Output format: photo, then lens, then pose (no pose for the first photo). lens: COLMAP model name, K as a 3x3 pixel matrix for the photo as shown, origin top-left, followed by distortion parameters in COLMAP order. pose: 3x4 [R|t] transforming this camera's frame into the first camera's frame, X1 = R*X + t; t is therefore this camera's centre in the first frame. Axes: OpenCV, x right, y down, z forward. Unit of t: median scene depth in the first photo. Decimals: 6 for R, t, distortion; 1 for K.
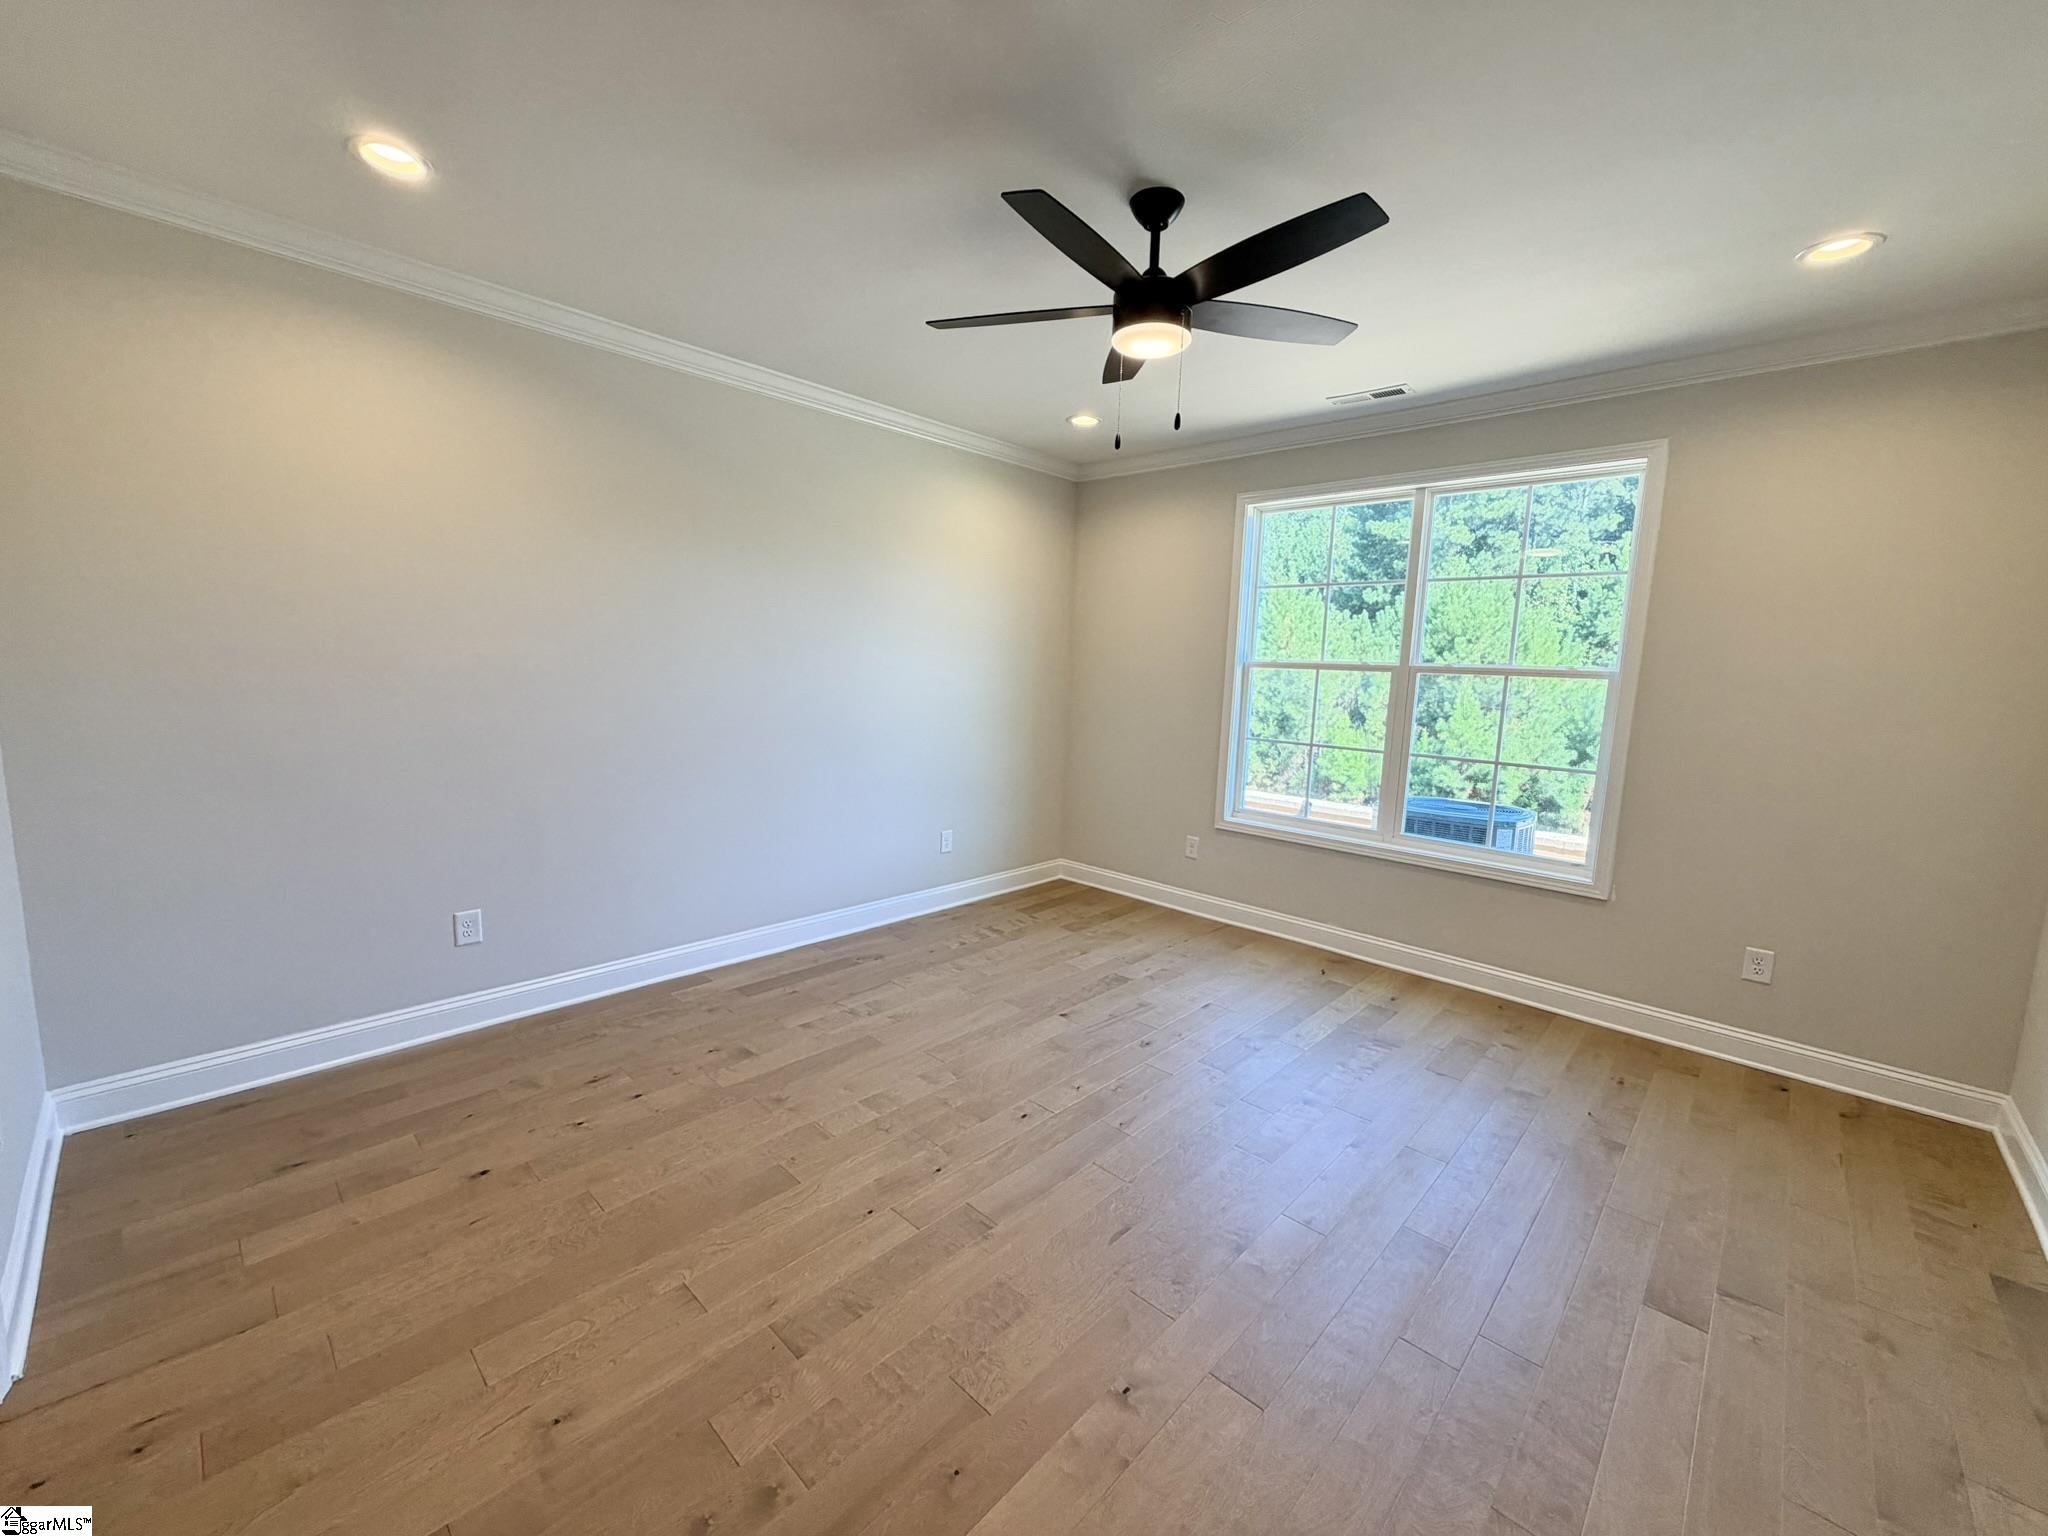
lens RADIAL K [[812.1, 0, 1019.0], [0, 812.1, 767.6], [0, 0, 1]] dist [-0.000356, 0.000047]
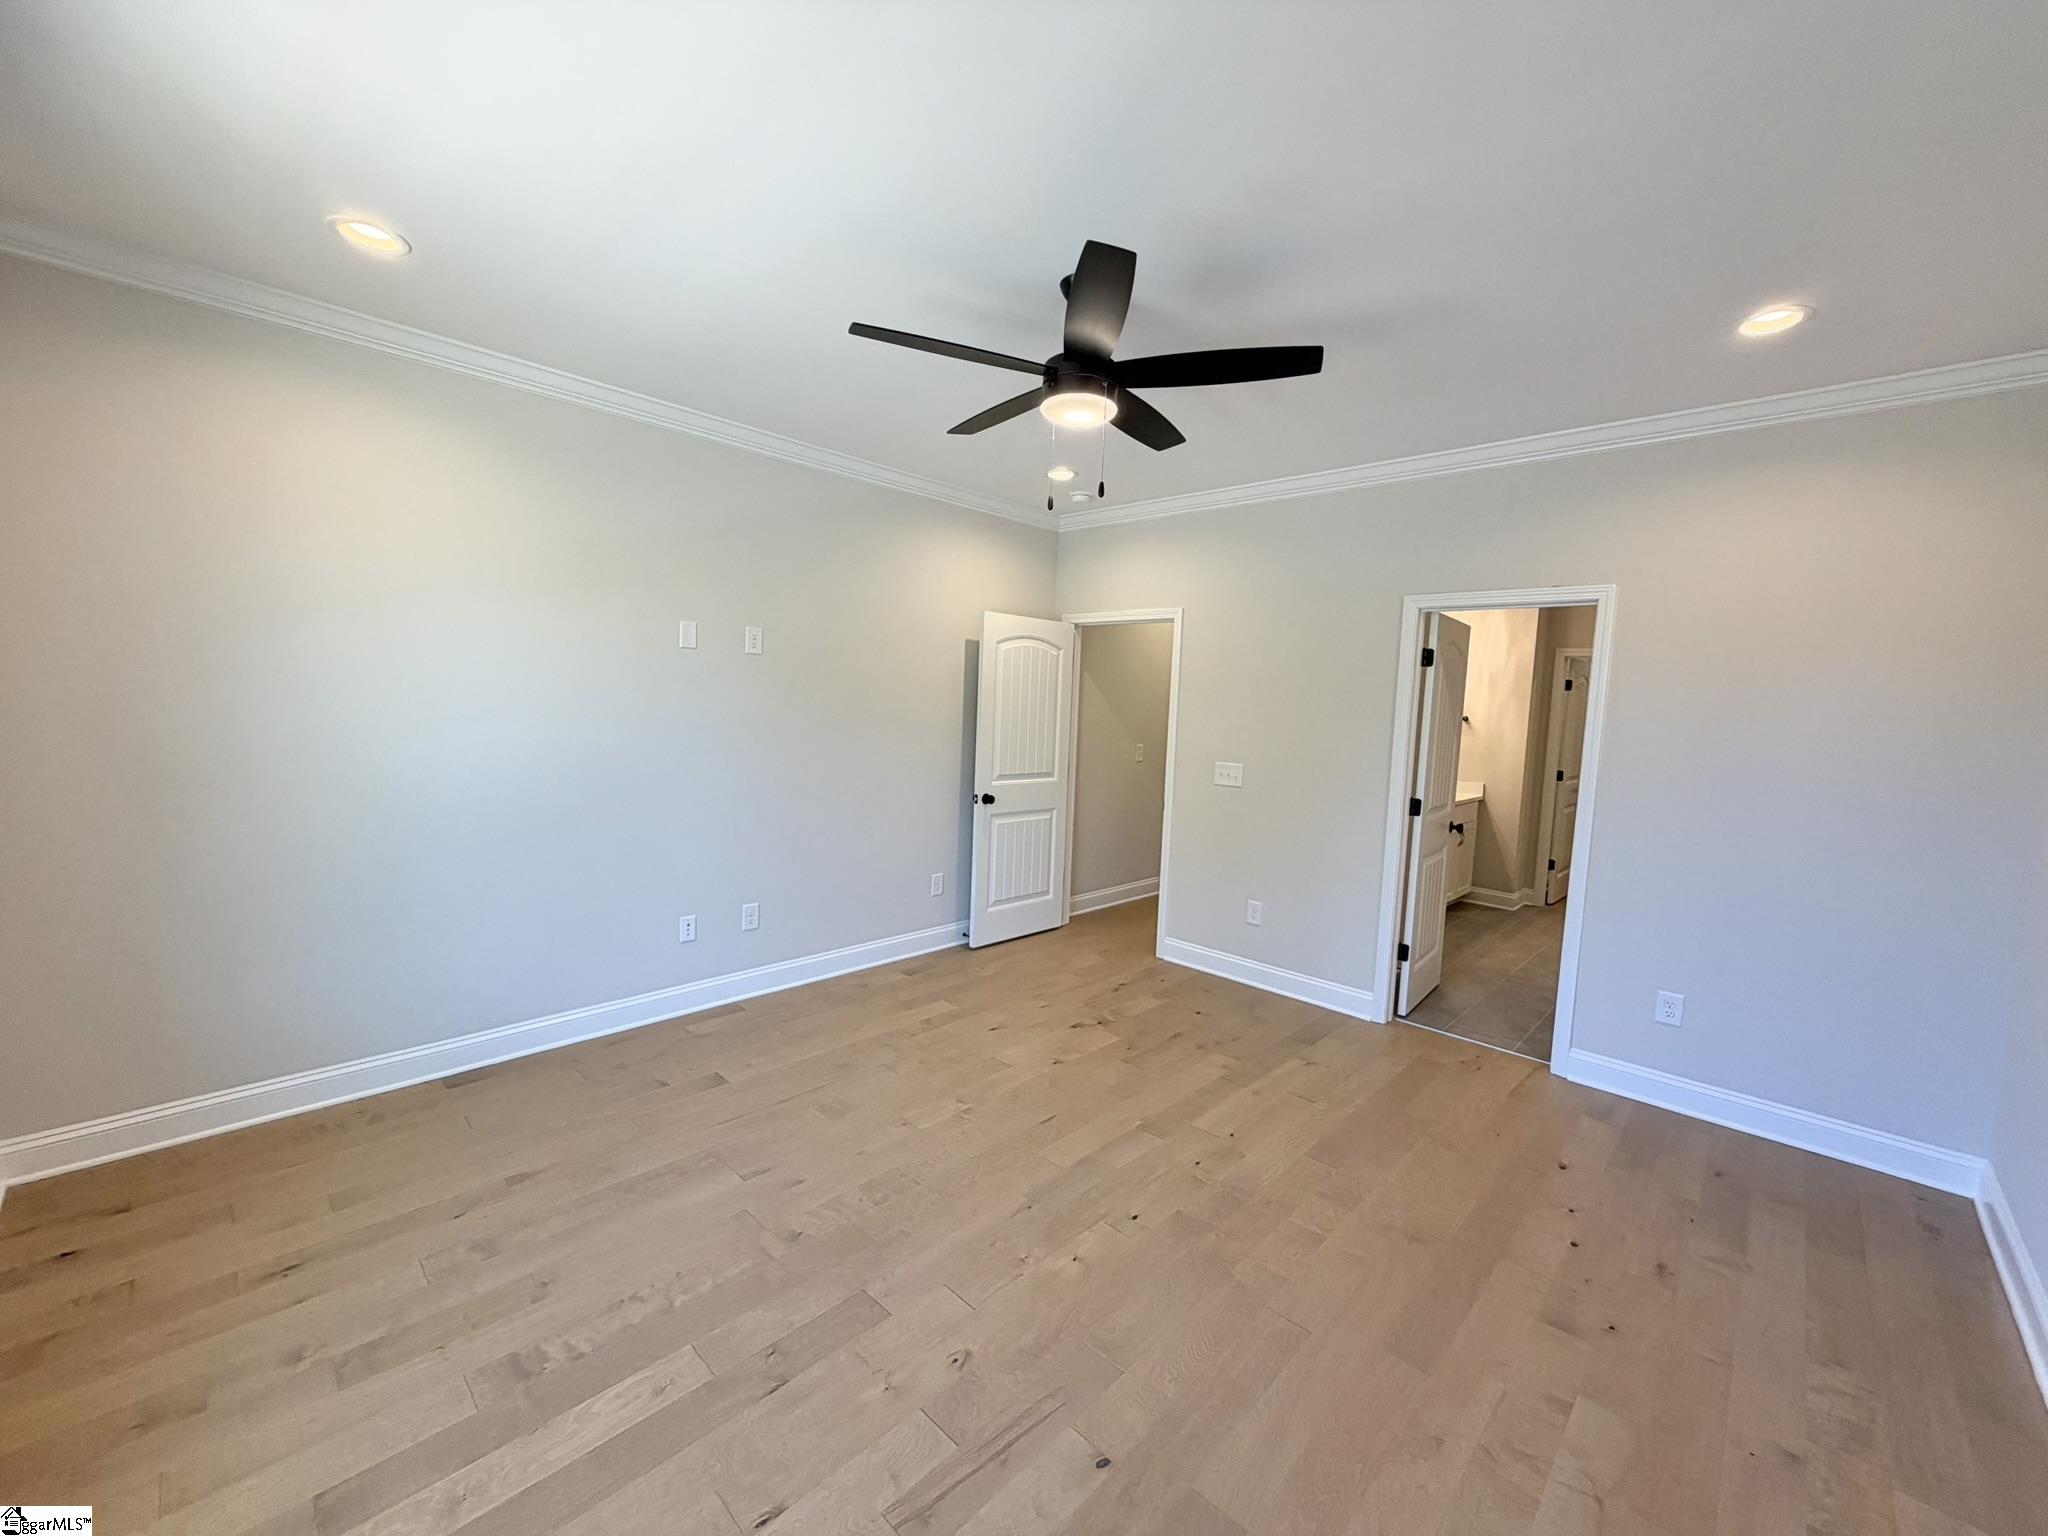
lens RADIAL K [[812.1, 0, 1019.0], [0, 812.1, 767.6], [0, 0, 1]] dist [-0.000356, 0.000047]
pose [[-0.997296, -0.073489, 0.000155, 0.178070], [-0.071772, 0.974450, 0.212830, -0.254122], [-0.015792, 0.212243, -0.977089, 1.833118]]
